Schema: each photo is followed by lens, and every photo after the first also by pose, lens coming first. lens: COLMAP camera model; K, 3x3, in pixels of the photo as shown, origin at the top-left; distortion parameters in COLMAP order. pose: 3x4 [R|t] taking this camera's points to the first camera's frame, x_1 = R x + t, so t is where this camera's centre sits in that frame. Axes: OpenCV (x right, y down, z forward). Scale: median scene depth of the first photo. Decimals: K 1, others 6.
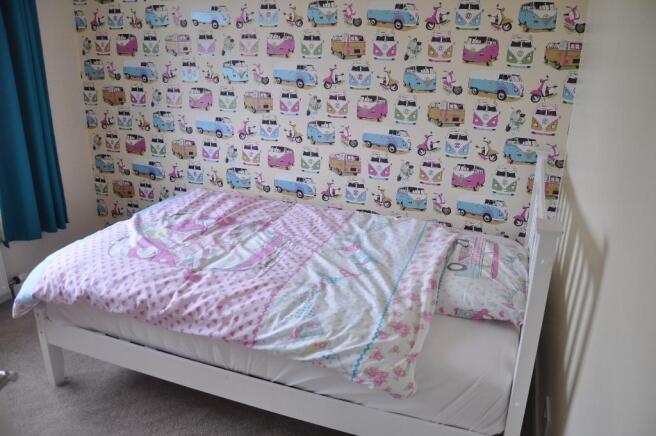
lens RADIAL K [[498.5, 0, 328.3], [0, 498.5, 212.9], [0, 0, 1]] dist [-0.109627, 0.022718]
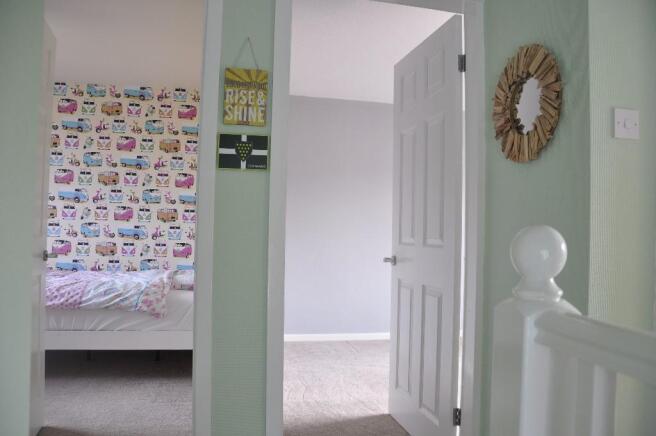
lens RADIAL K [[498.5, 0, 324.7], [0, 498.5, 218.7], [0, 0, 1]] dist [-0.109627, 0.022718]
pose [[0.849232, 0.014427, 0.527823, -0.221346], [0.166761, 0.941136, -0.294032, 0.432586], [-0.500995, 0.337721, 0.796837, -0.709658]]
